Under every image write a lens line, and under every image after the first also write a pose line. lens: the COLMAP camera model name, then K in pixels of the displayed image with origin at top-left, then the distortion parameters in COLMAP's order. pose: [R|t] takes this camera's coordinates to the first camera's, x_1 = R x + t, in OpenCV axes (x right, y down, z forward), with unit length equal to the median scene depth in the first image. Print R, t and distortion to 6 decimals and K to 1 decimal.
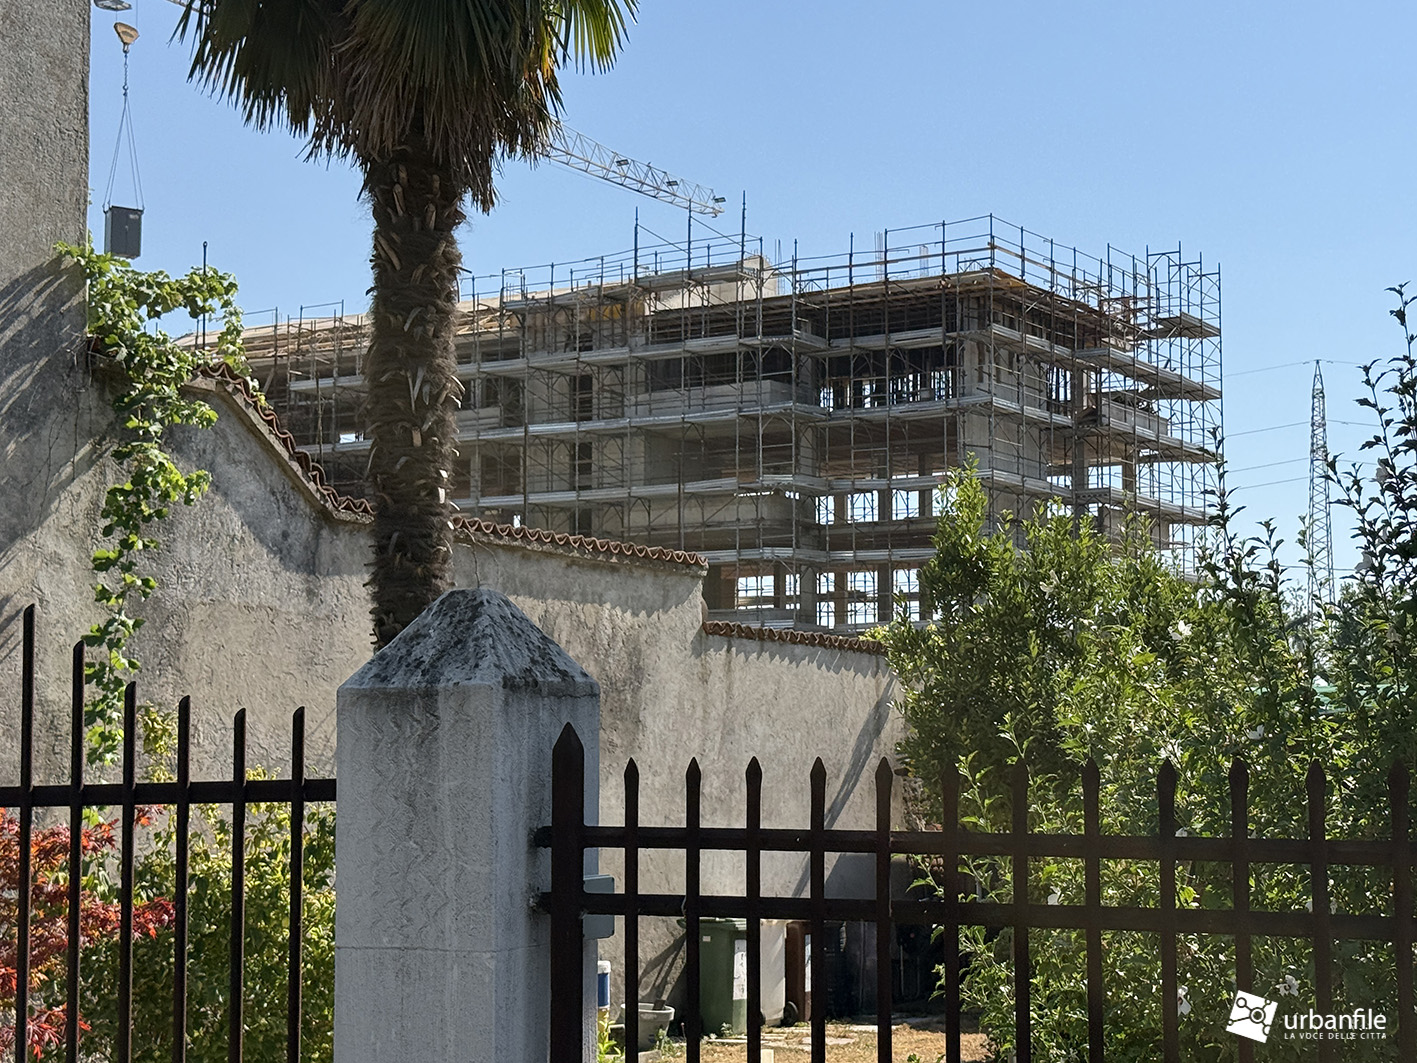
lens RADIAL K [[2421.5, 0, 709.0], [0, 2421.5, 533.1], [0, 0, 1]] dist [0.029774, 0.000000]
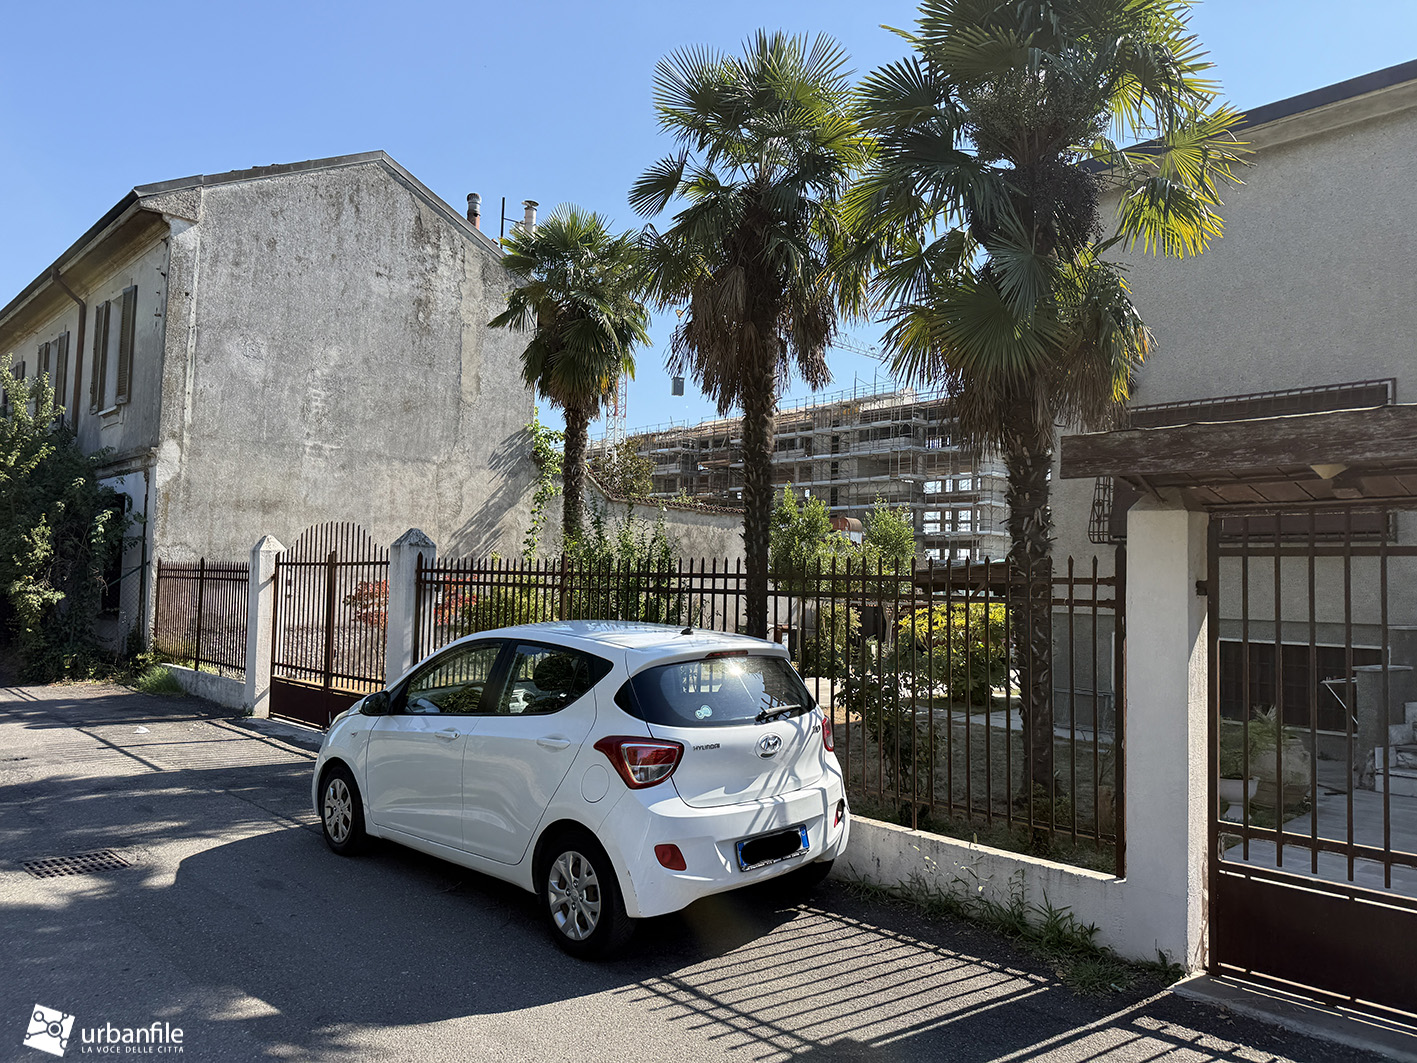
lens RADIAL K [[1158.3, 0, 708.1], [0, 1158.3, 526.3], [0, 0, 1]] dist [0.005751, 0.000325]
pose [[0.936716, 0.013702, -0.349822, 0.261865], [-0.000440, 0.999279, 0.037962, -0.014963], [0.350090, -0.035406, 0.936047, -0.231488]]
